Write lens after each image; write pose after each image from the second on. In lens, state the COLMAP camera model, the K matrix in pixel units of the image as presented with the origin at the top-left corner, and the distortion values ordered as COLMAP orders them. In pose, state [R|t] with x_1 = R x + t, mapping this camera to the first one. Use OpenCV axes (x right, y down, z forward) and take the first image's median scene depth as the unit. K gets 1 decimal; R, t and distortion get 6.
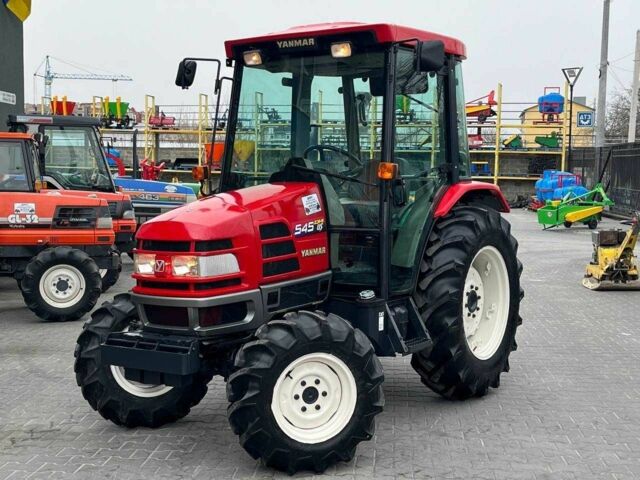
lens RADIAL K [[915.5, 0, 319.8], [0, 915.5, 238.4], [0, 0, 1]] dist [0.077236, 0.000000]
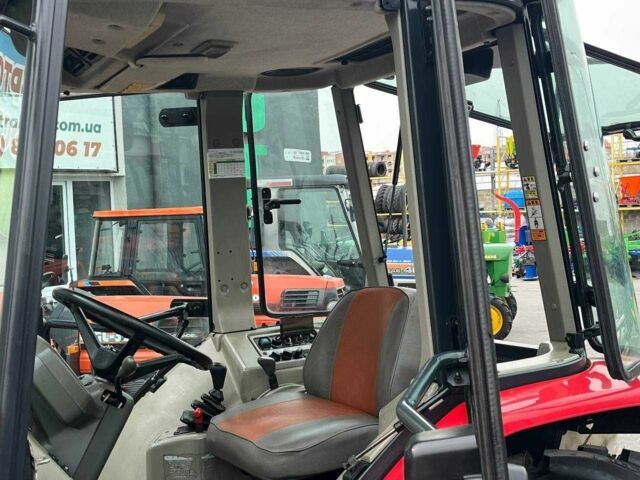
lens RADIAL K [[887.5, 0, 338.7], [0, 887.5, 230.6], [0, 0, 1]] dist [0.032776, 0.000000]
pose [[0.887564, -0.043980, -0.458580, 0.249348], [0.023975, 0.998493, -0.049358, -0.104413], [0.460059, 0.032814, 0.887282, 0.747405]]
